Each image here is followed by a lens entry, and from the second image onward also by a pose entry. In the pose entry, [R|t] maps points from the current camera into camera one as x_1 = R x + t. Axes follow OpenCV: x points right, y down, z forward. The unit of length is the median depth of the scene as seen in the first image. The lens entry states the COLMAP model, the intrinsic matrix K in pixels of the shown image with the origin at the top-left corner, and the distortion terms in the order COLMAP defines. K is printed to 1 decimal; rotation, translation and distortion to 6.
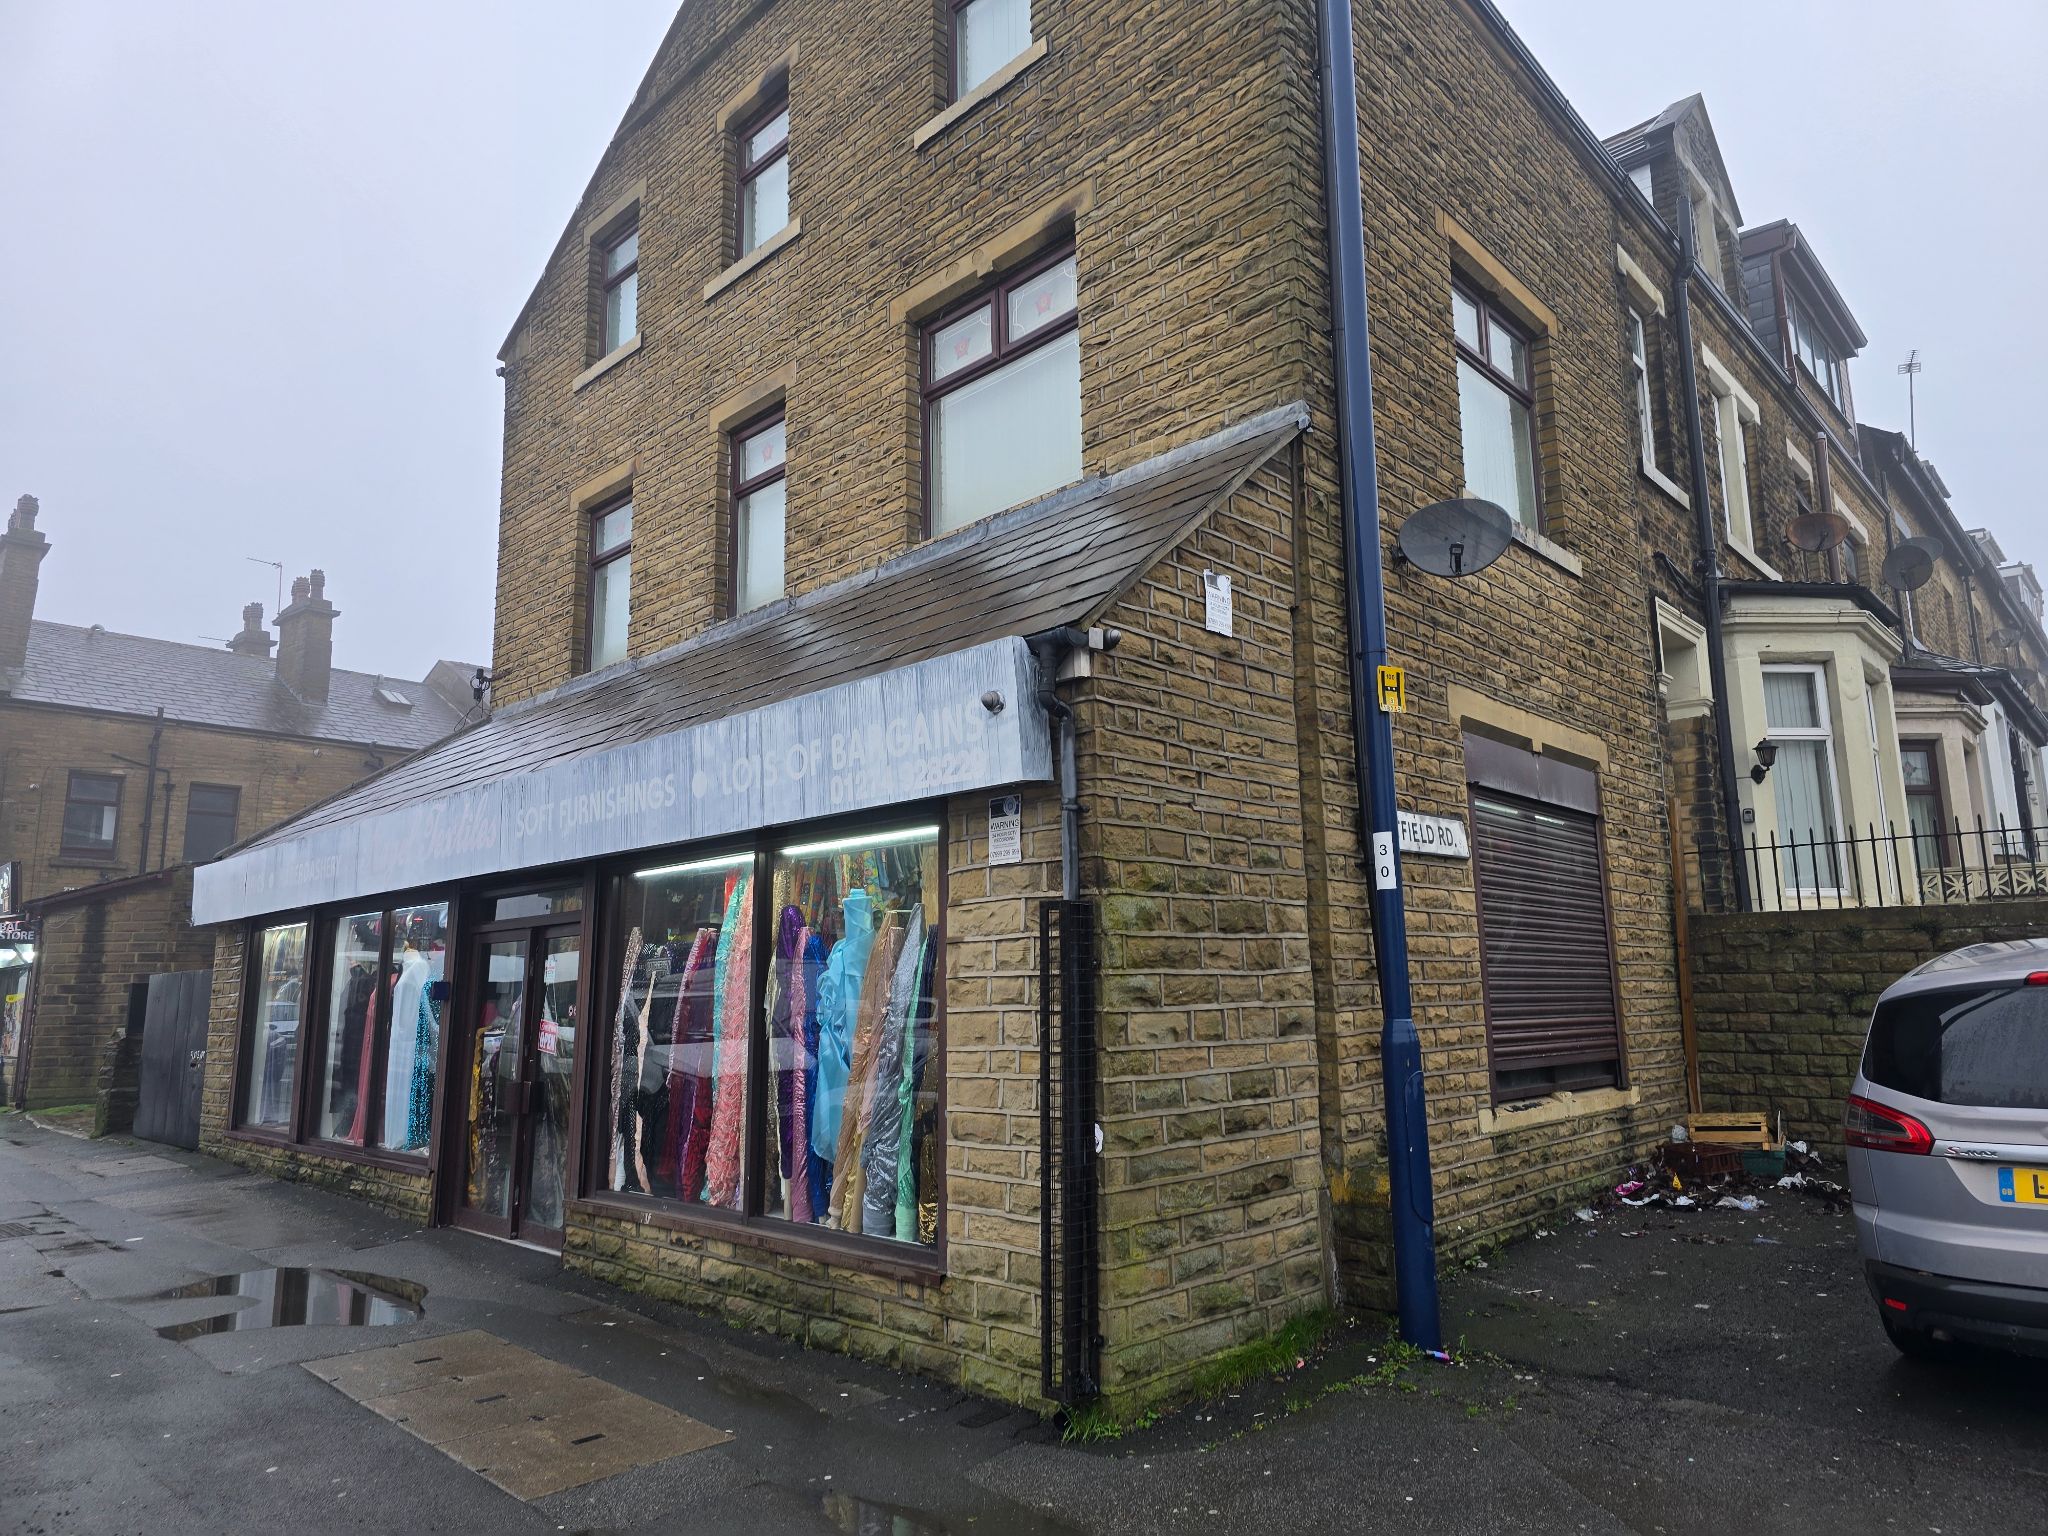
lens RADIAL K [[1368.0, 0, 1018.1], [0, 1368.0, 726.3], [0, 0, 1]] dist [0.068443, 0.001350]
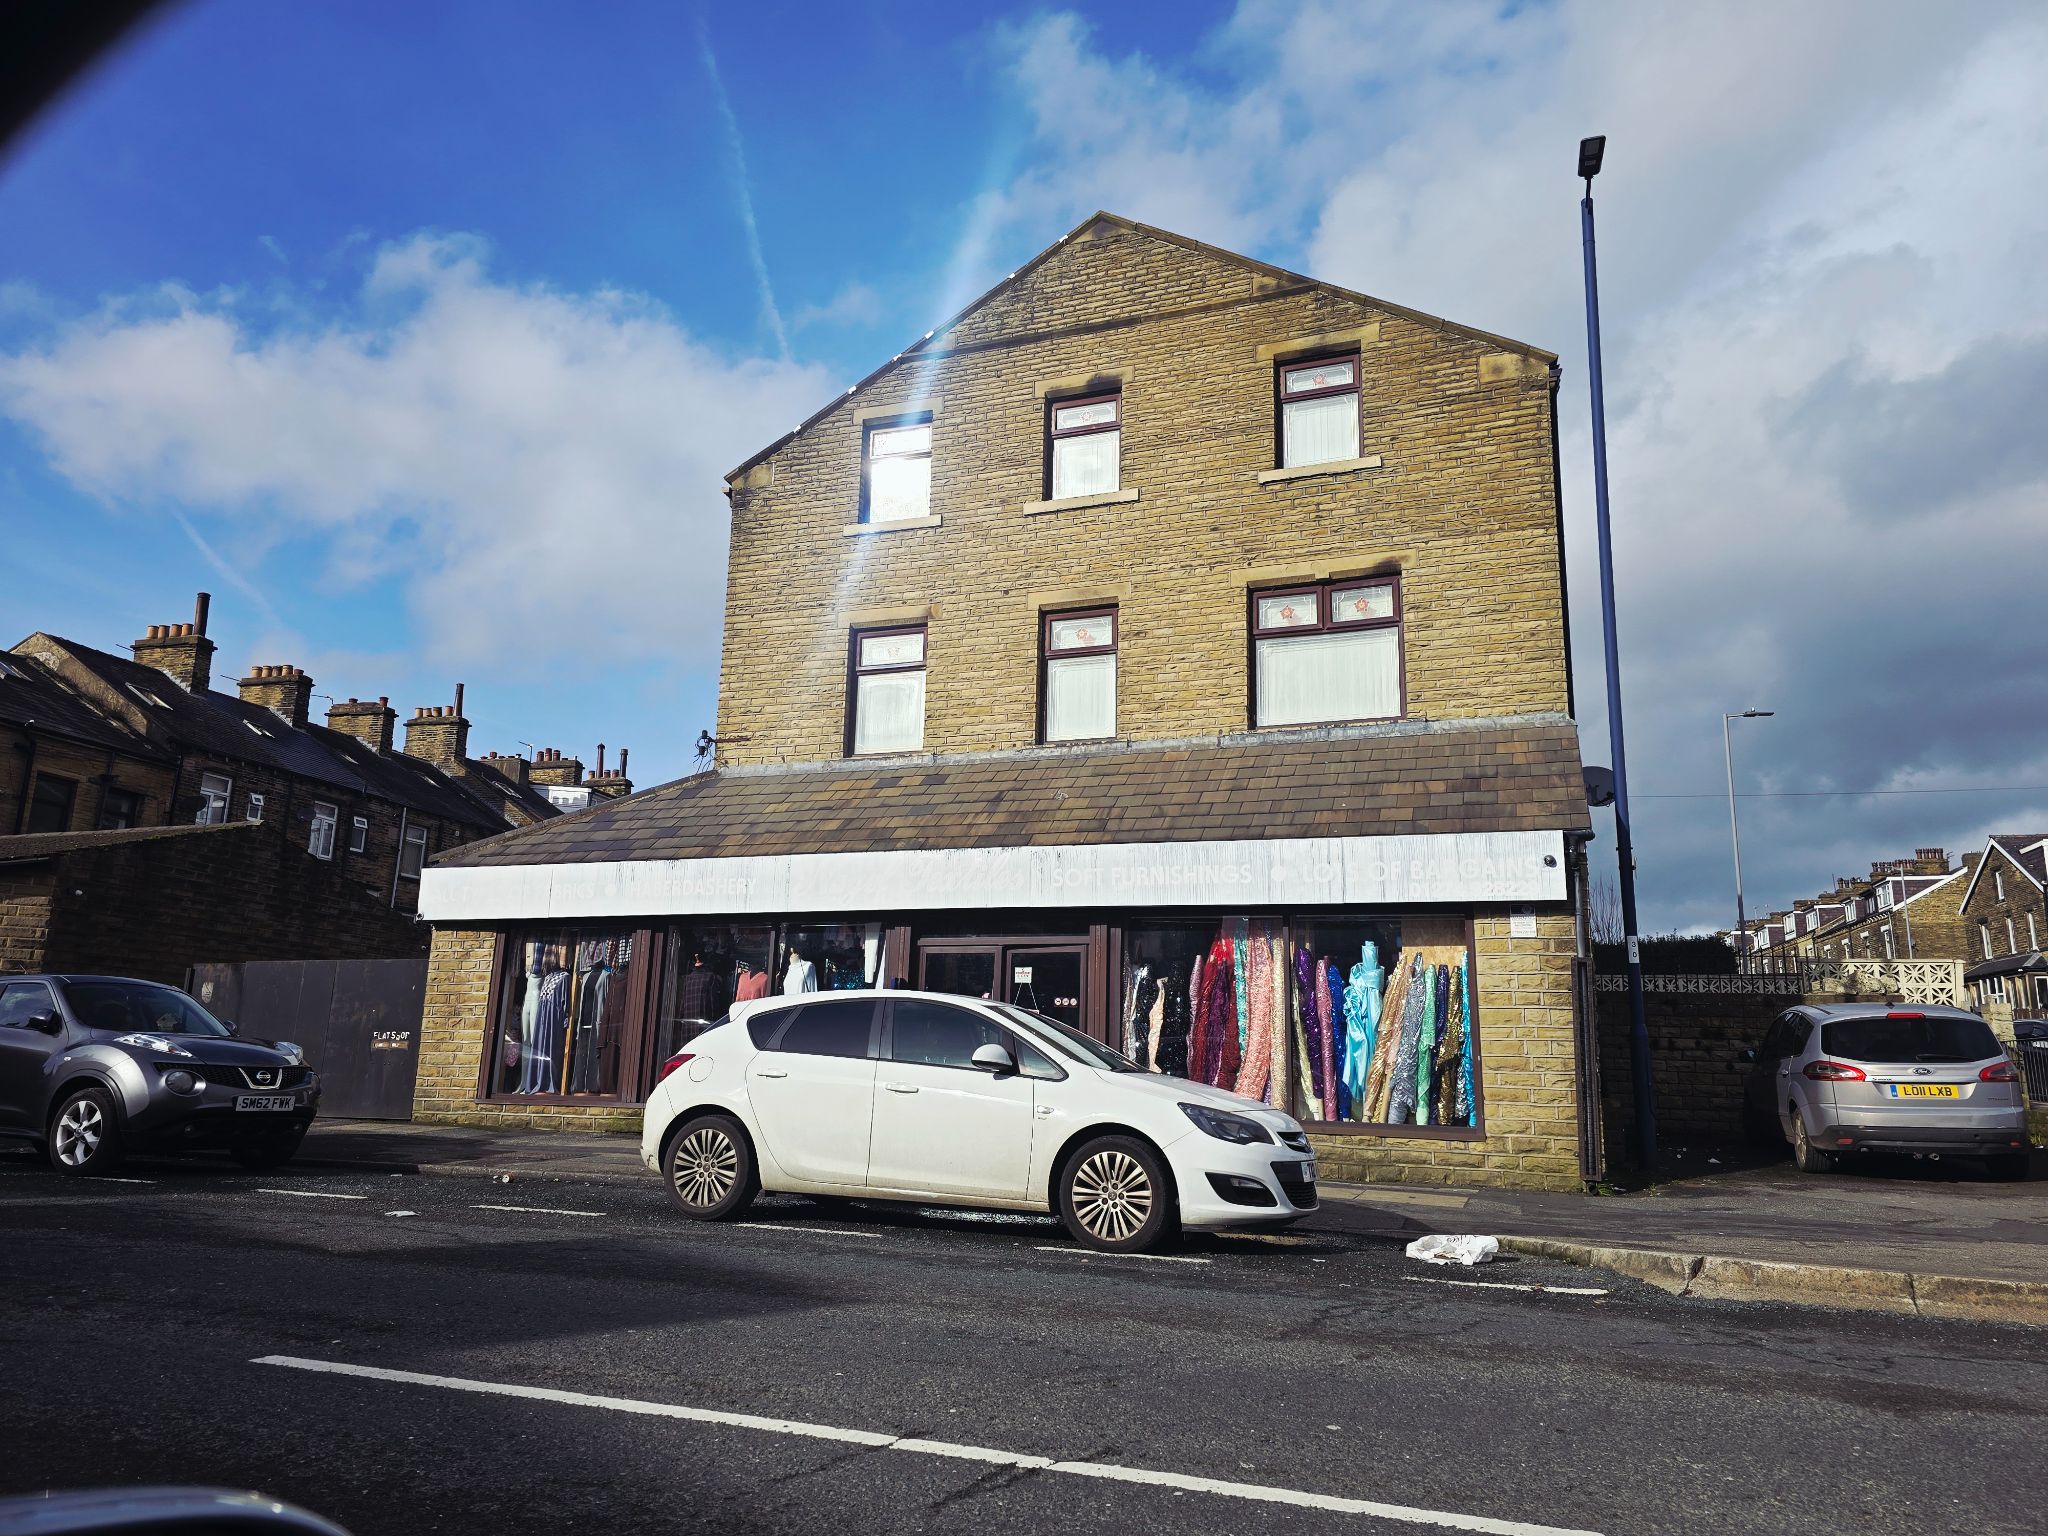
lens RADIAL K [[1364.8, 0, 1024.0], [0, 1364.8, 768.0], [0, 0, 1]] dist [0.061988, -0.003712]
pose [[0.895944, 0.133339, 0.423680, -1.243398], [-0.122514, 0.991060, -0.052826, 0.039546], [-0.426936, -0.004578, 0.904270, -0.426589]]
